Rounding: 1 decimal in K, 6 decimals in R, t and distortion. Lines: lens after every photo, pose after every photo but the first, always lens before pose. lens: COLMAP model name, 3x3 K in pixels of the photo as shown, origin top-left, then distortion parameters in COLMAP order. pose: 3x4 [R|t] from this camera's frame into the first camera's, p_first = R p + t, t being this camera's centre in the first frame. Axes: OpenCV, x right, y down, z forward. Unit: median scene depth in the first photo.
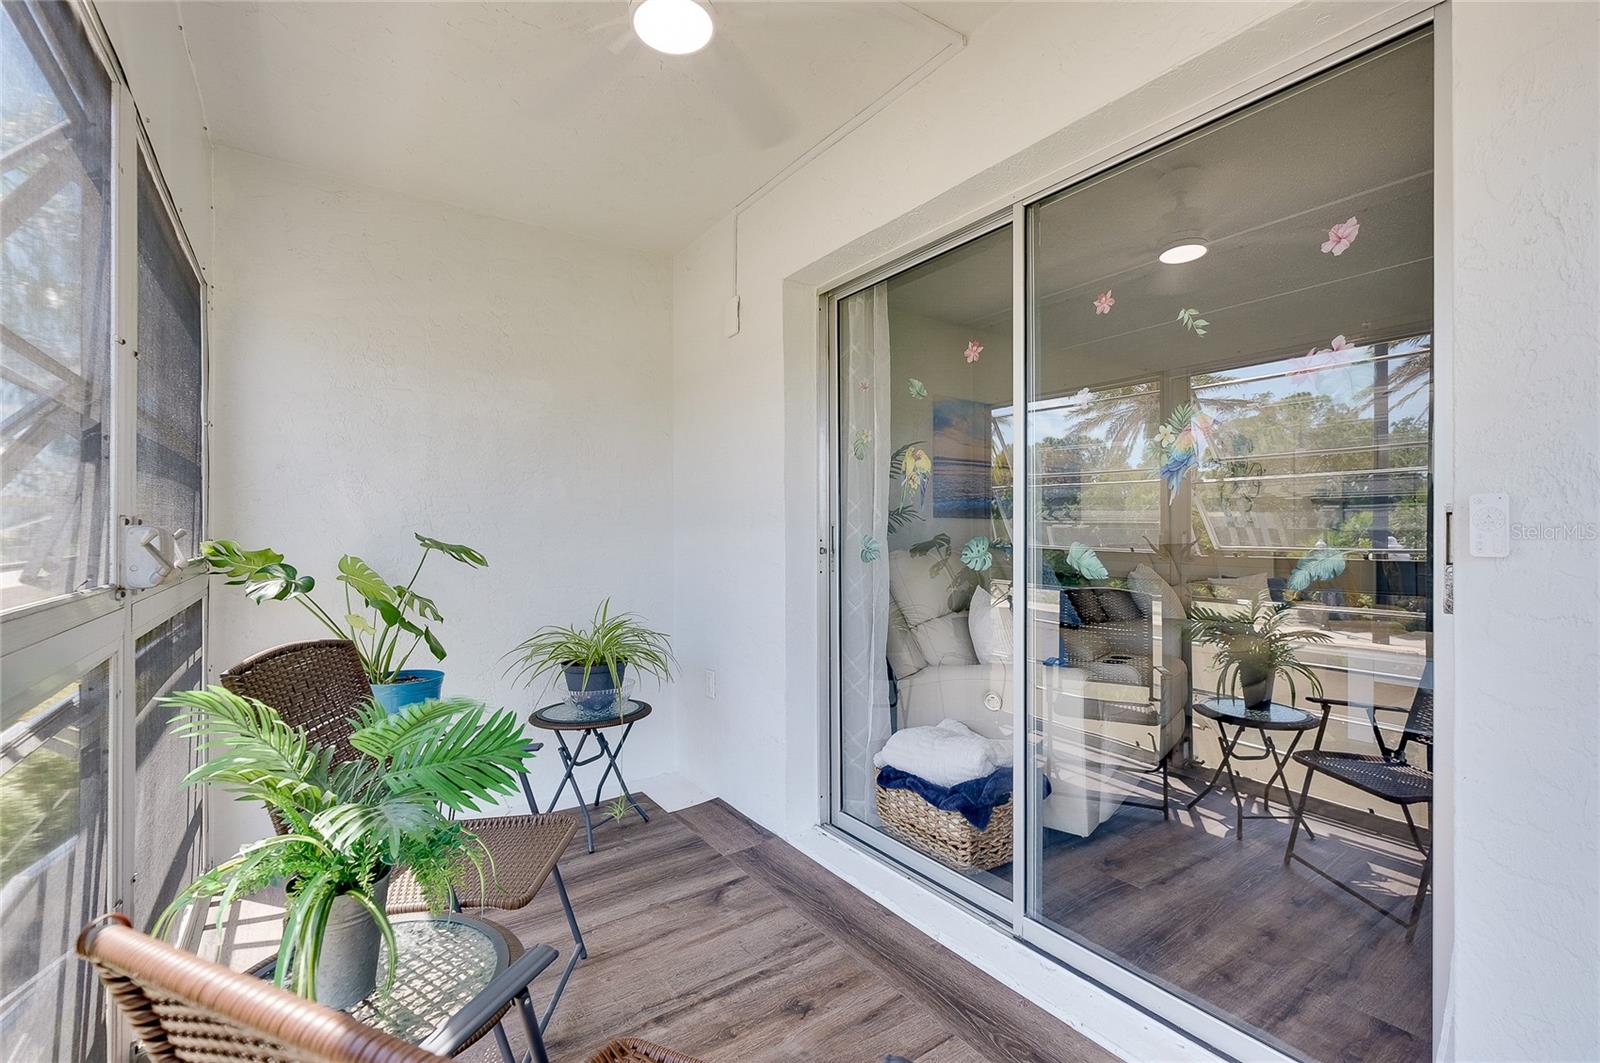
lens RADIAL K [[708.5, 0, 799.1], [0, 708.5, 530.9], [0, 0, 1]] dist [-0.000381, -0.000344]
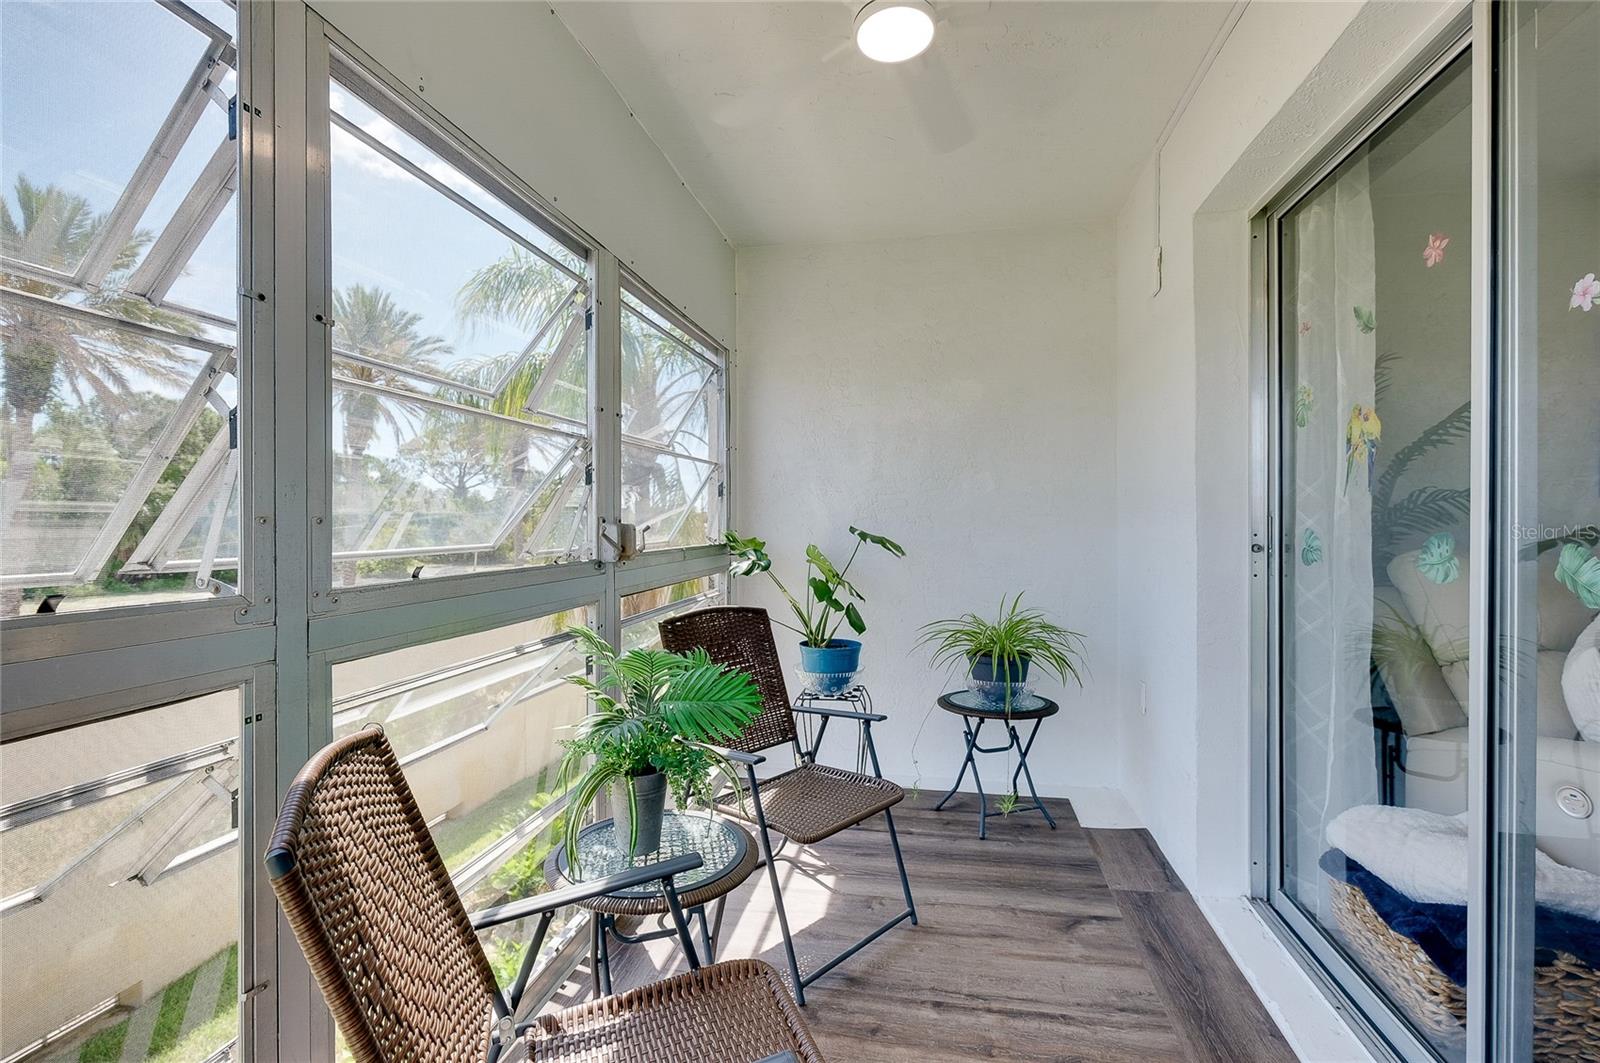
lens RADIAL K [[708.5, 0, 792.6], [0, 708.5, 535.3], [0, 0, 1]] dist [-0.000381, -0.000344]
pose [[0.691900, 0.007693, -0.721952, 0.250494], [0.002790, 0.999907, 0.013328, 0.002064], [0.721987, -0.011236, 0.691815, 0.099873]]
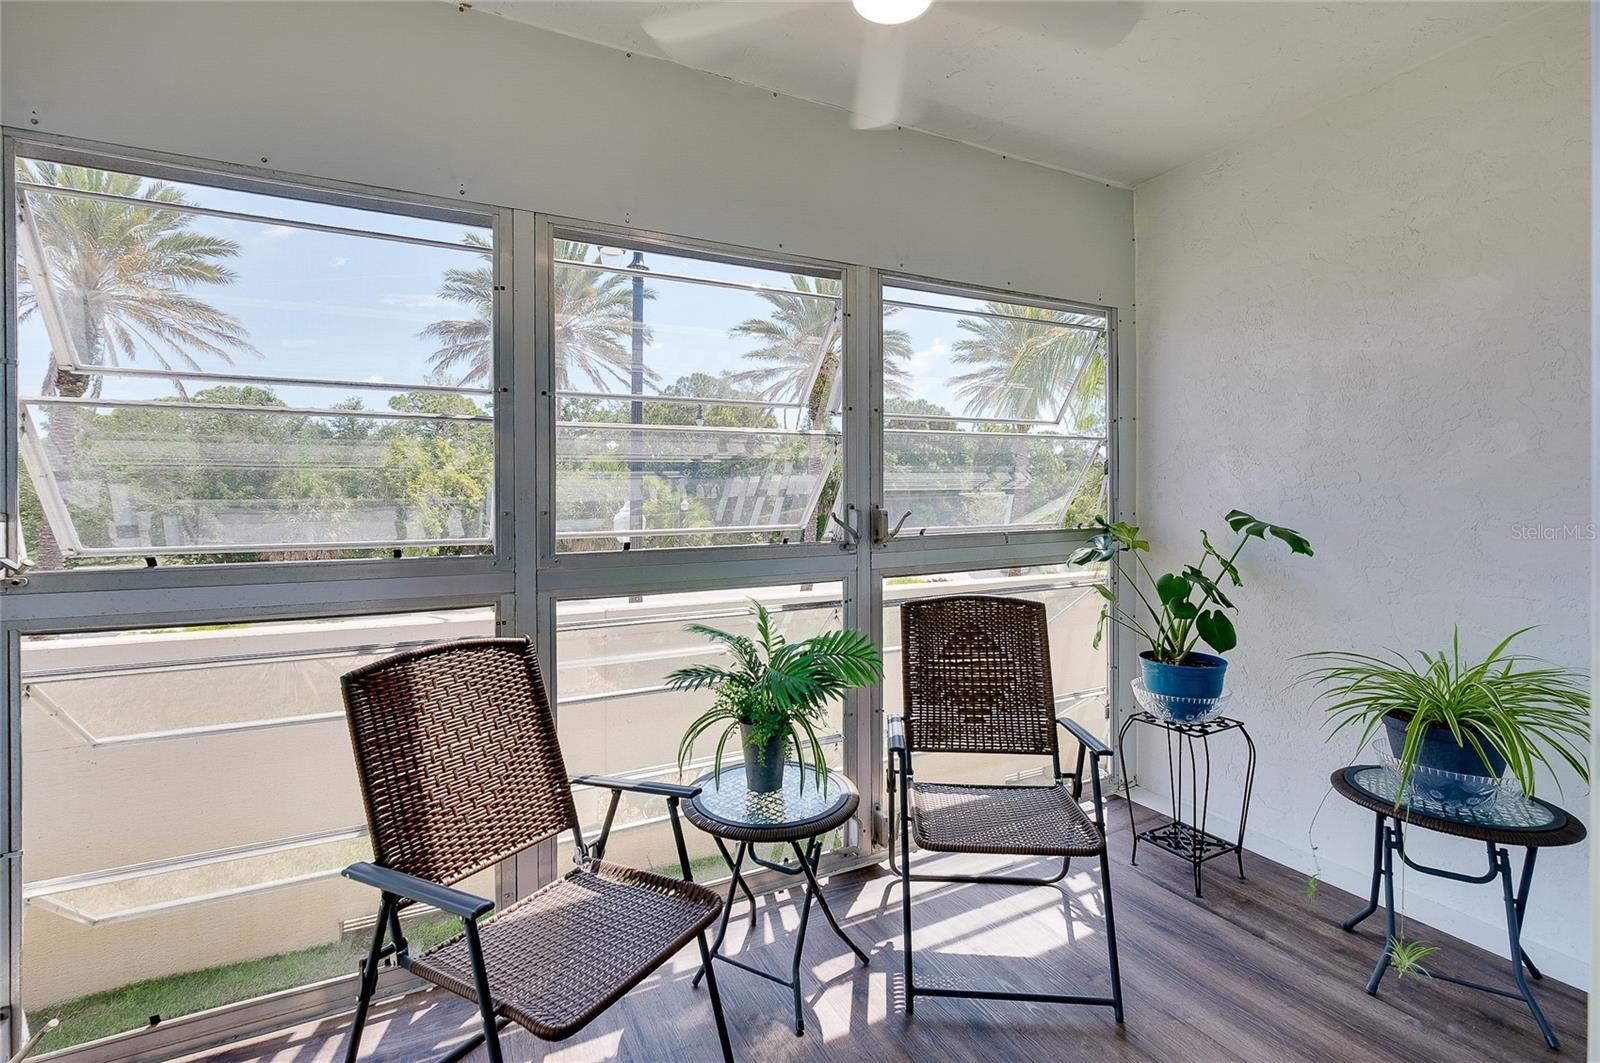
lens RADIAL K [[708.5, 0, 805.5], [0, 708.5, 507.4], [0, 0, 1]] dist [-0.000381, -0.000344]
pose [[-0.130281, 0.007540, -0.991448, 0.428702], [0.007329, 0.999951, 0.006642, -0.010825], [0.991450, -0.006401, -0.130330, 0.556907]]
